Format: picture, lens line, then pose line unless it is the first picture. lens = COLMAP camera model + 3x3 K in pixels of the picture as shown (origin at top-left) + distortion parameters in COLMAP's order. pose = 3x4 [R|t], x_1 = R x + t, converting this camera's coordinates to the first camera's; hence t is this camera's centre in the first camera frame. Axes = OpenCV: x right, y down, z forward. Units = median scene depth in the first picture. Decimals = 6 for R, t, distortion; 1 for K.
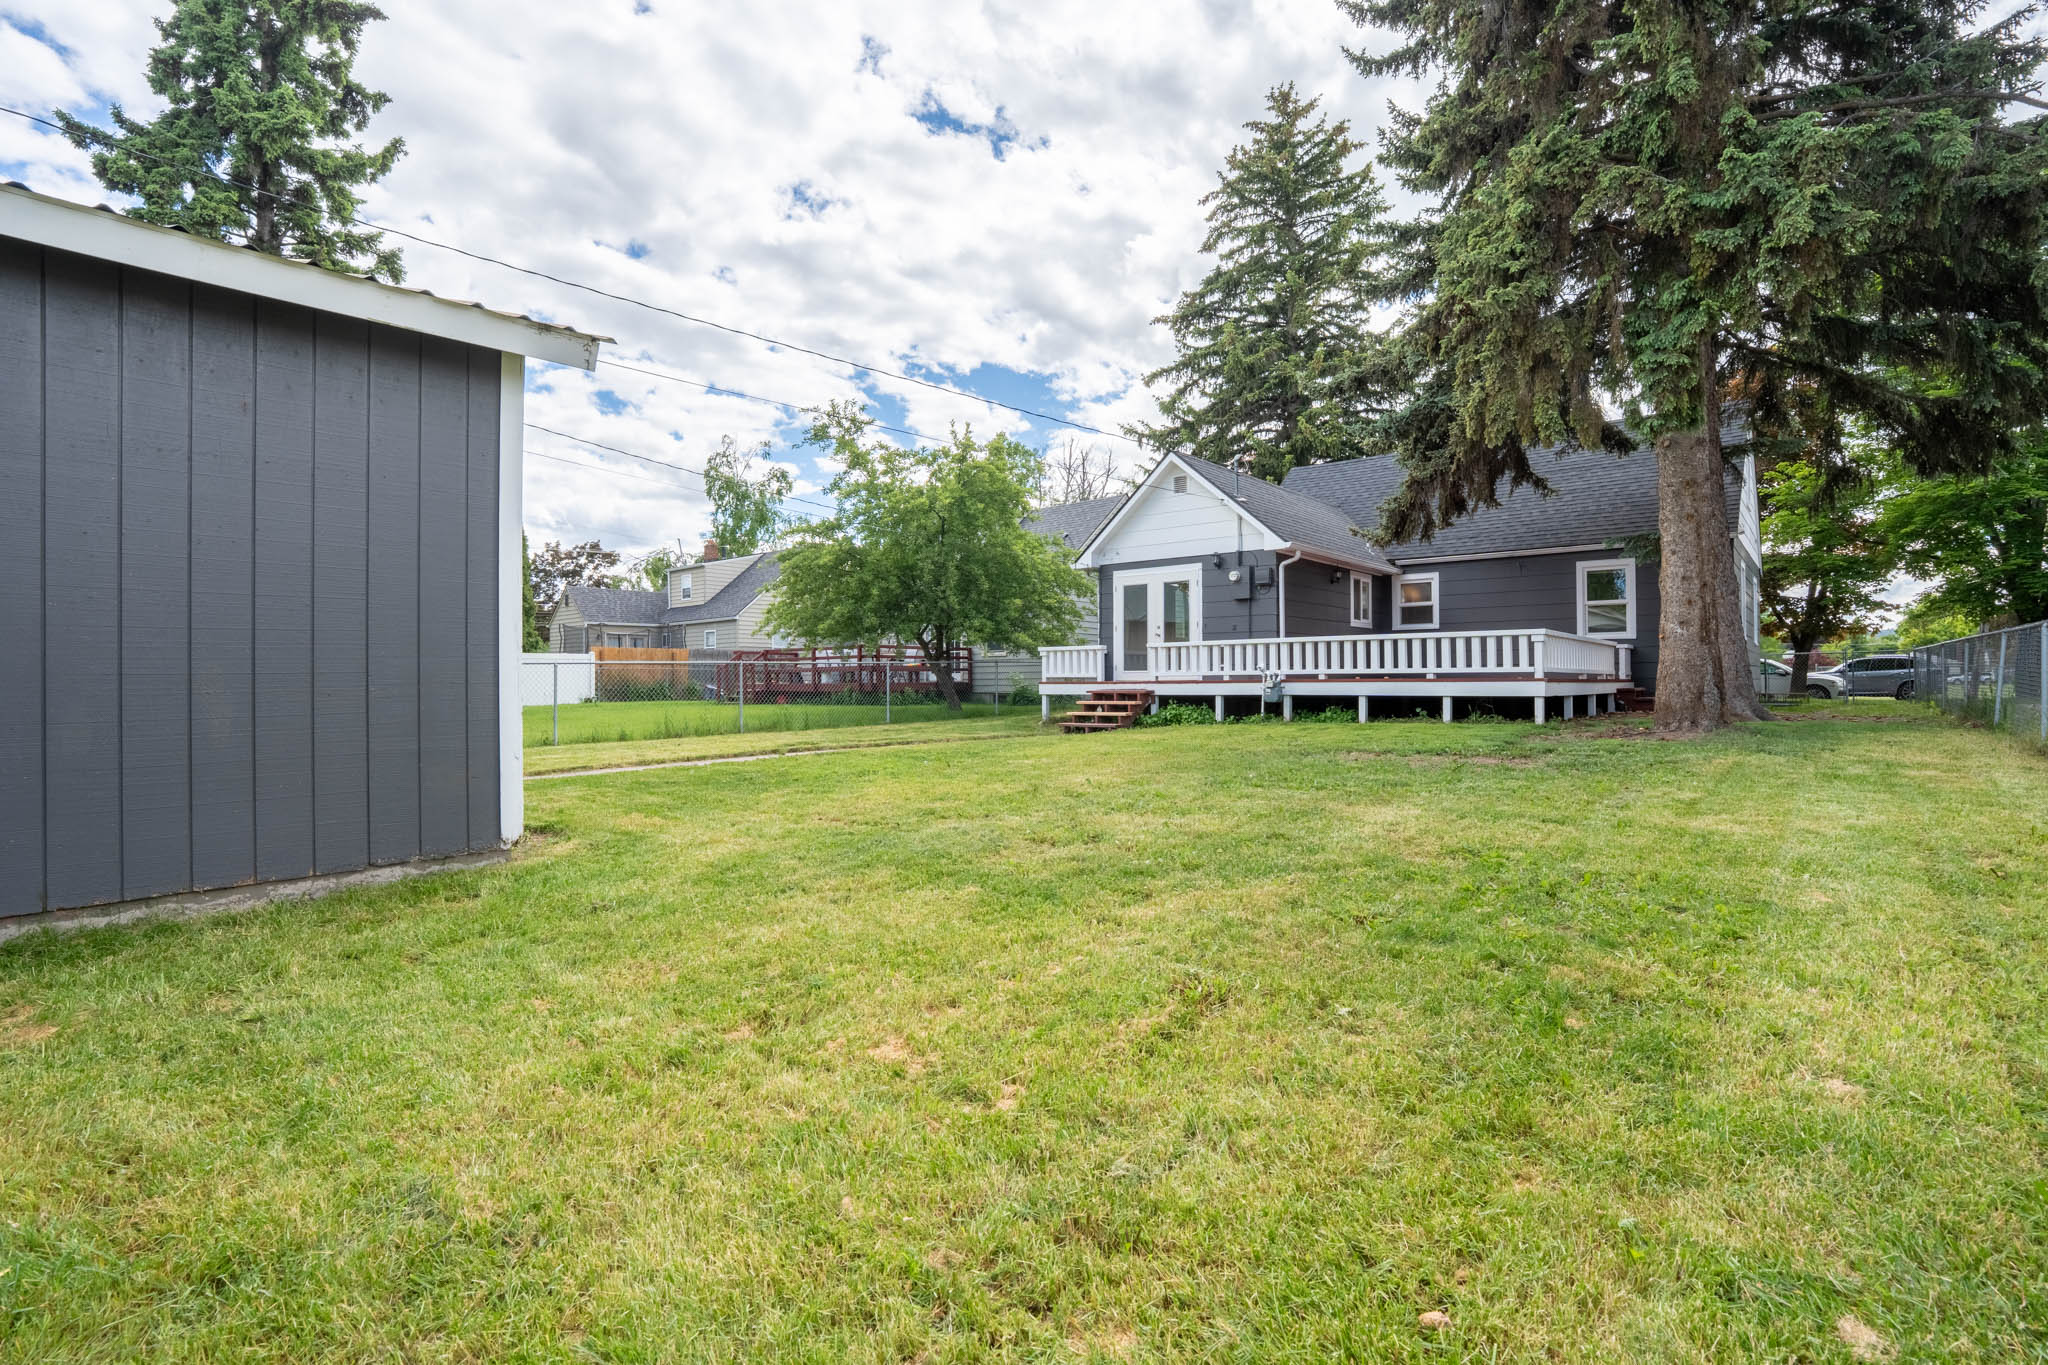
lens RADIAL K [[958.0, 0, 1024.0], [0, 958.0, 682.5], [0, 0, 1]] dist [-0.068467, 0.027522]
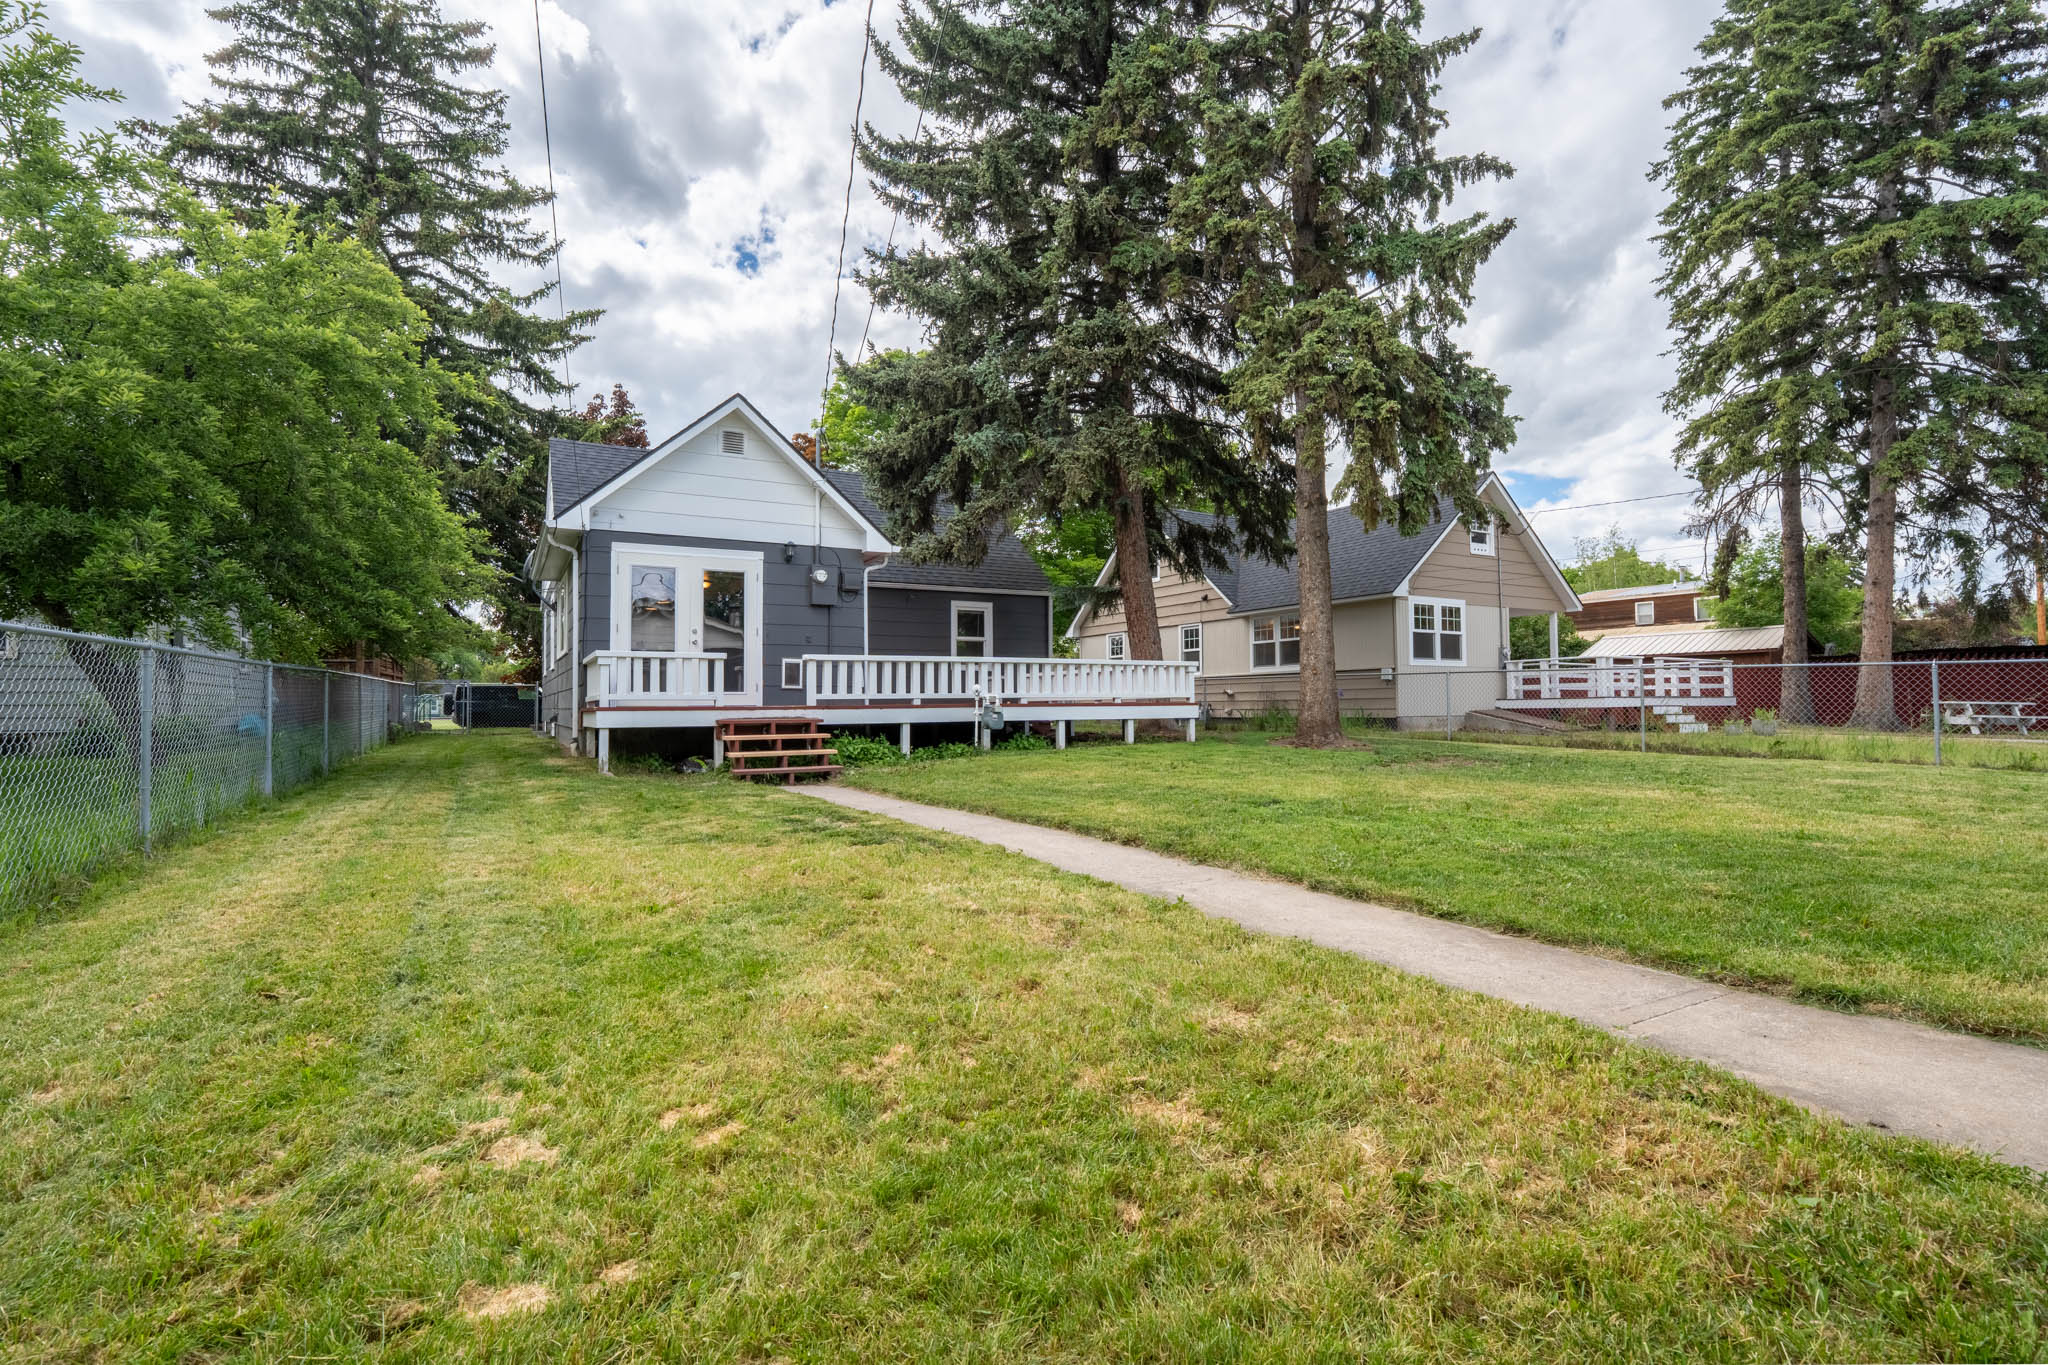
lens RADIAL K [[958.0, 0, 1024.0], [0, 958.0, 682.5], [0, 0, 1]] dist [-0.068467, 0.027522]
pose [[0.332458, 0.025947, 0.942761, -0.505728], [0.005879, 0.999545, -0.029582, 0.003276], [-0.943100, 0.015377, 0.332154, 0.603191]]
